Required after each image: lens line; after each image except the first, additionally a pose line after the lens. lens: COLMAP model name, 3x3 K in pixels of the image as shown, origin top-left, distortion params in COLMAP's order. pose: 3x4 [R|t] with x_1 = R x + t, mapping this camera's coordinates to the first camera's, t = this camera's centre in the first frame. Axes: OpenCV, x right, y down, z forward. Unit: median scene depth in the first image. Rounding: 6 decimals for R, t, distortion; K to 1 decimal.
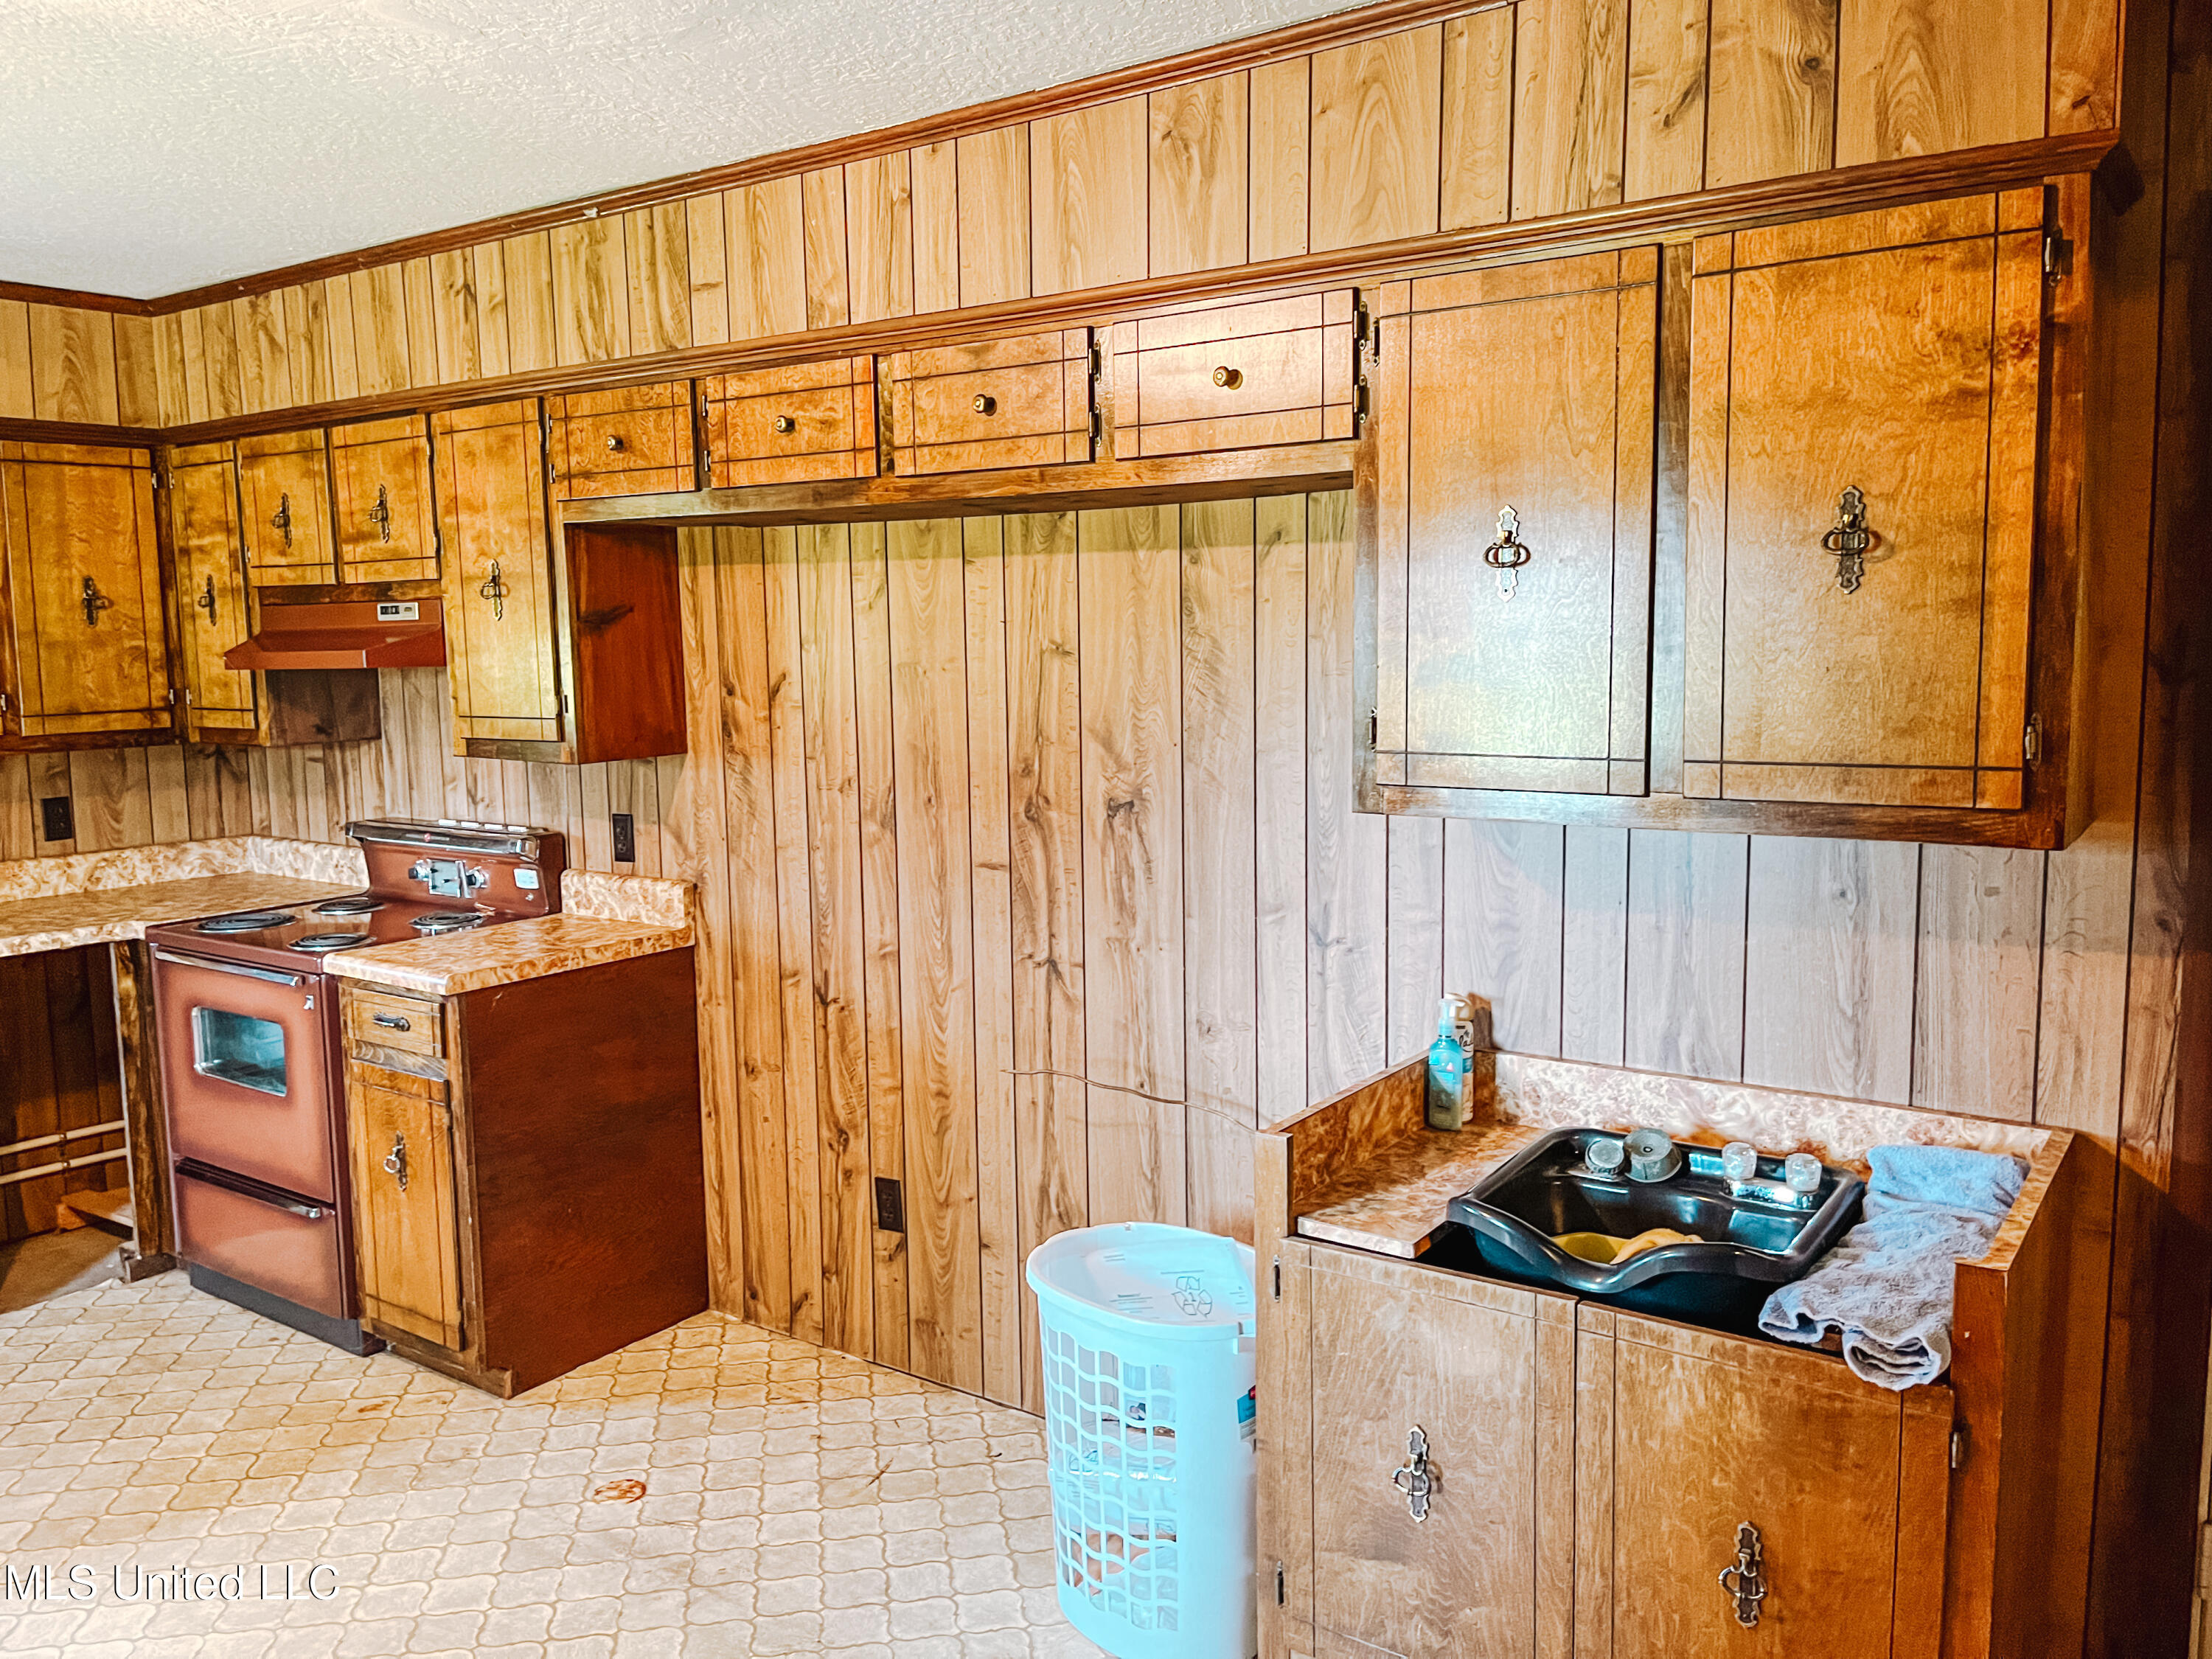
lens RADIAL K [[1683.3, 0, 1106.0], [0, 1683.3, 829.5], [0, 0, 1]] dist [0.049080, -0.100165]
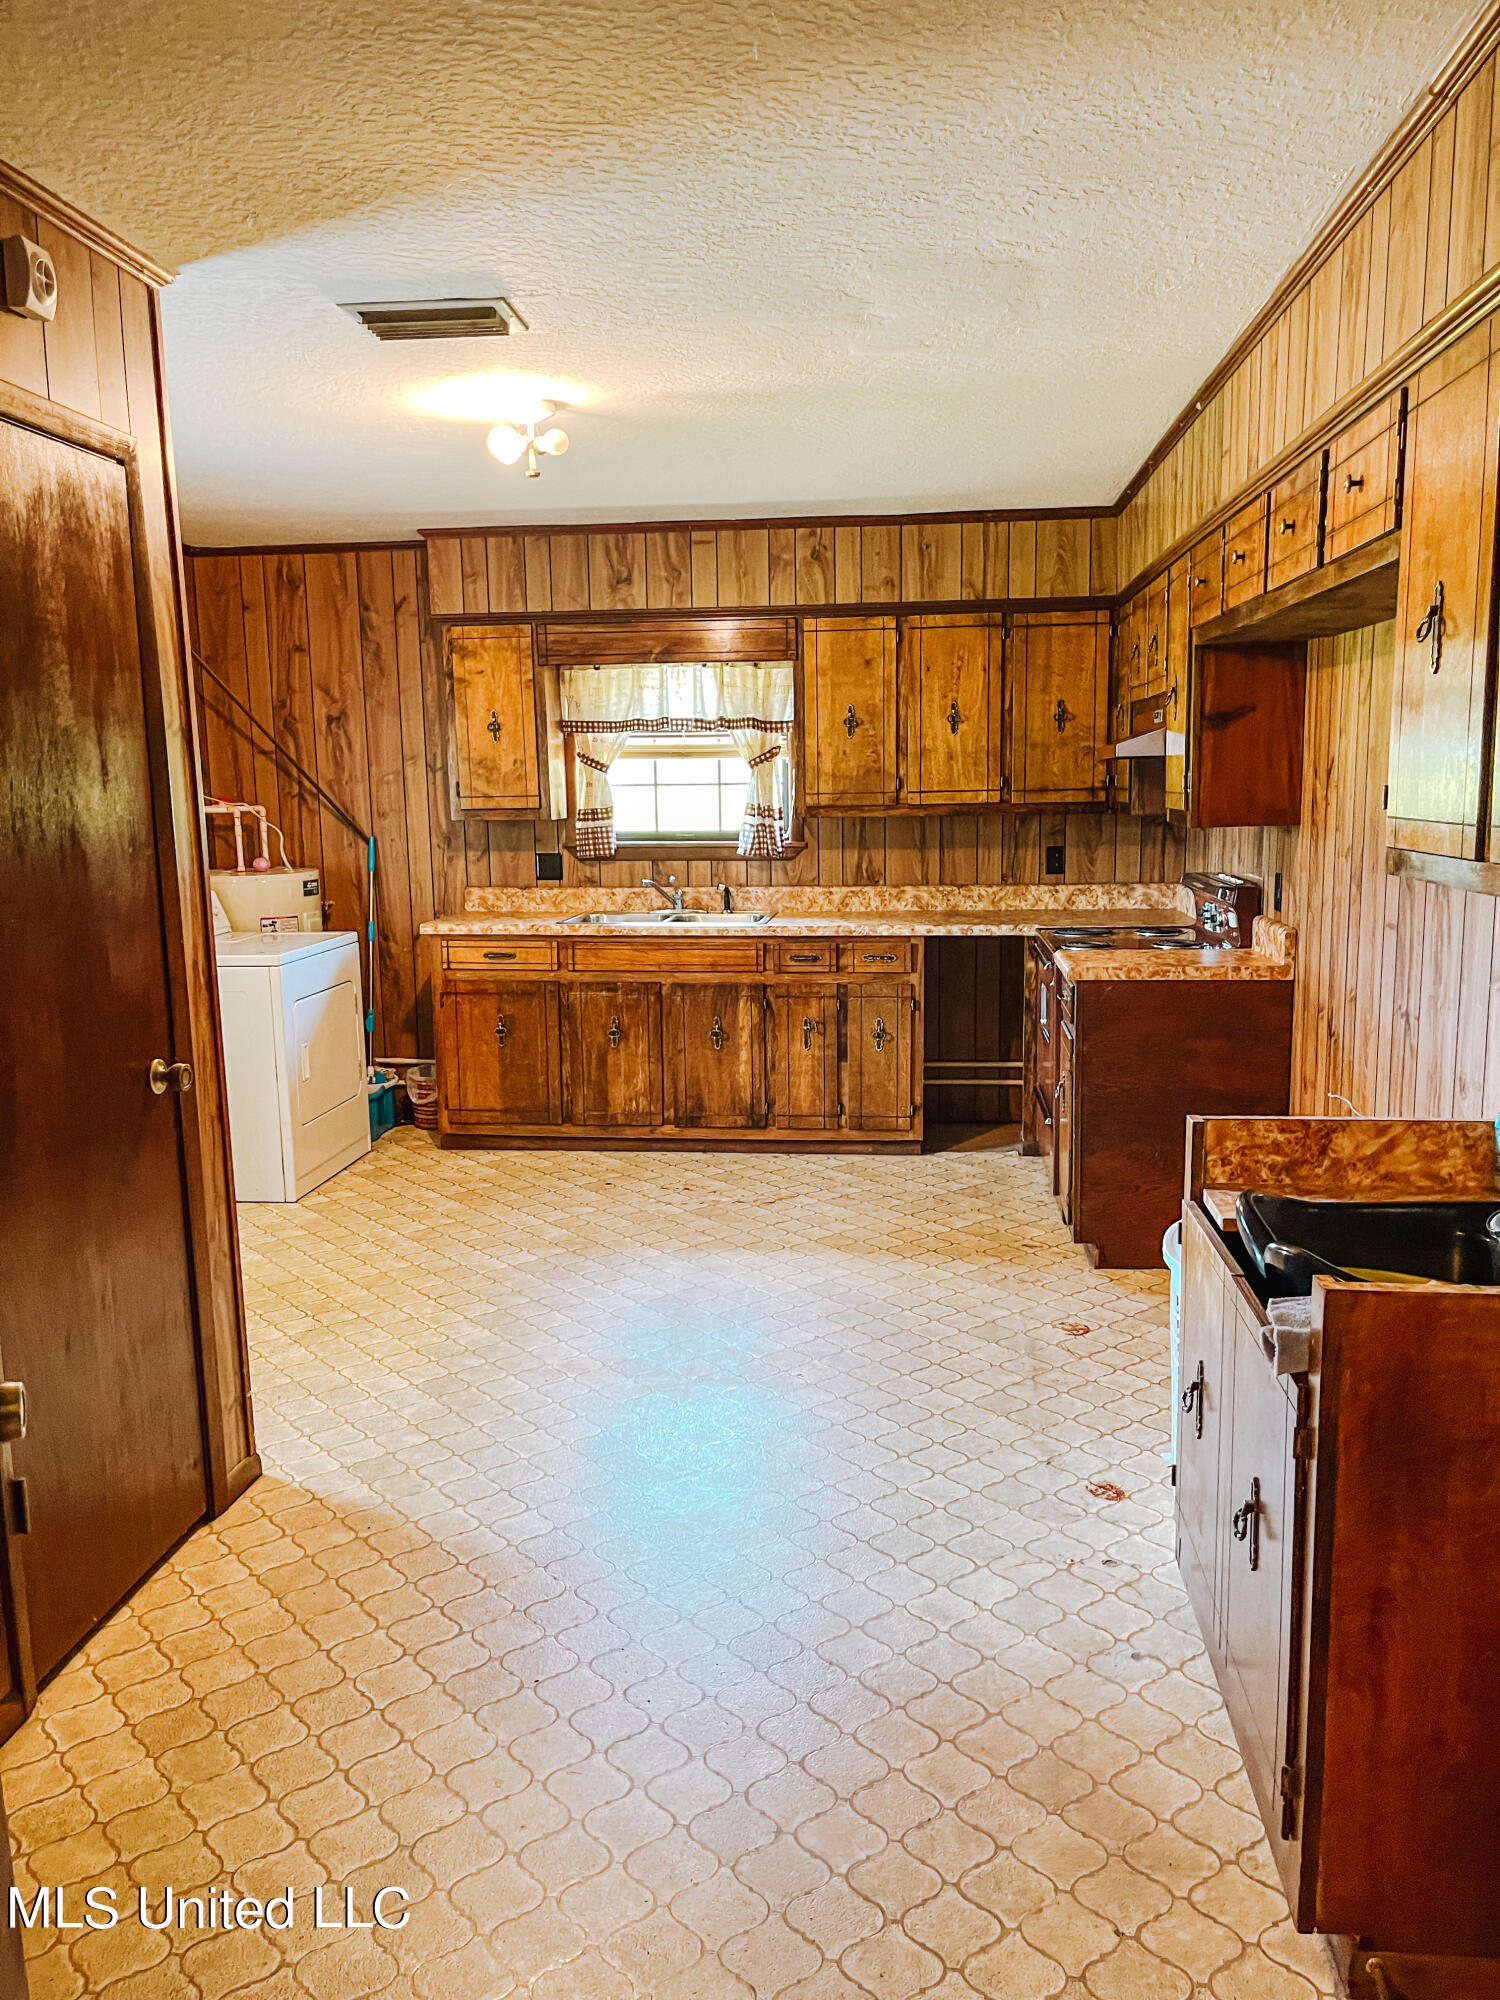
lens RADIAL K [[1506.6, 0, 750.0], [0, 1506.6, 1000.0], [0, 0, 1]] dist [0.073088, -0.094642]
pose [[0.441802, 0.118627, -0.889235, 0.526726], [-0.098373, 0.991648, 0.083414, 0.034077], [0.891703, 0.050624, 0.449781, 0.144382]]
